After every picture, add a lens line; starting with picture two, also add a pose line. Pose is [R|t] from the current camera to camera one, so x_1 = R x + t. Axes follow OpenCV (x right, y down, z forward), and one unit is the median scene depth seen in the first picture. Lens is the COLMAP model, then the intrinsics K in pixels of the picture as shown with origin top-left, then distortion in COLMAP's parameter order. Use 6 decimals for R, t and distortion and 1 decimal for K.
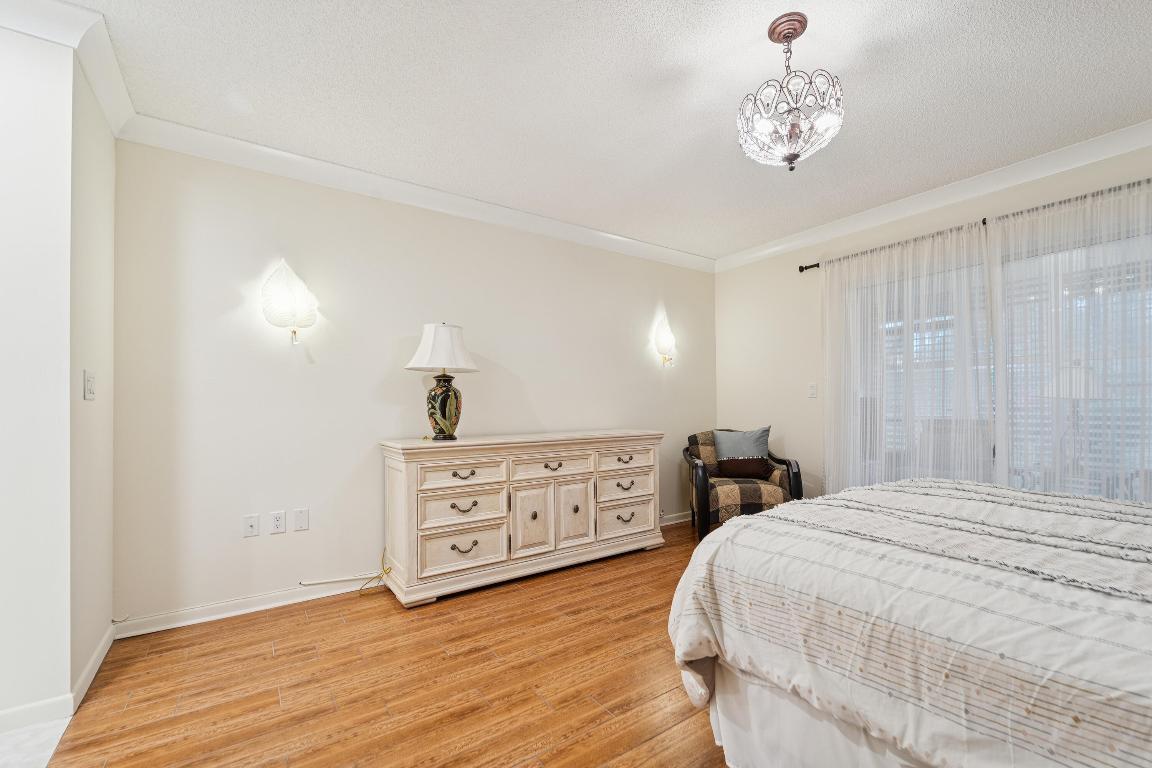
lens RADIAL K [[473.0, 0, 577.2], [0, 473.0, 401.7], [0, 0, 1]] dist [-0.000840, -0.000016]
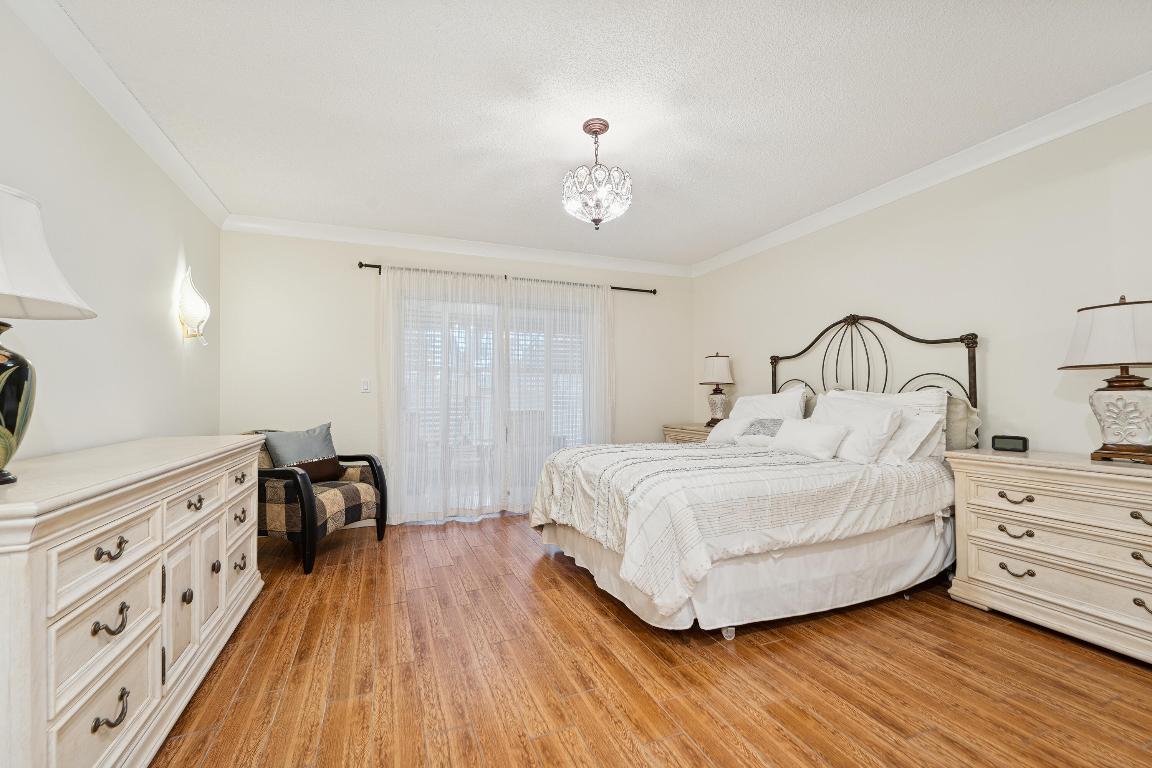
lens RADIAL K [[477.5, 0, 570.8], [0, 477.5, 394.9], [0, 0, 1]] dist [-0.001912, -0.000152]
pose [[0.230376, 0.011562, 0.973033, -0.589903], [-0.004366, 0.999932, -0.010848, 0.007192], [-0.973092, -0.001749, 0.230410, 0.479678]]
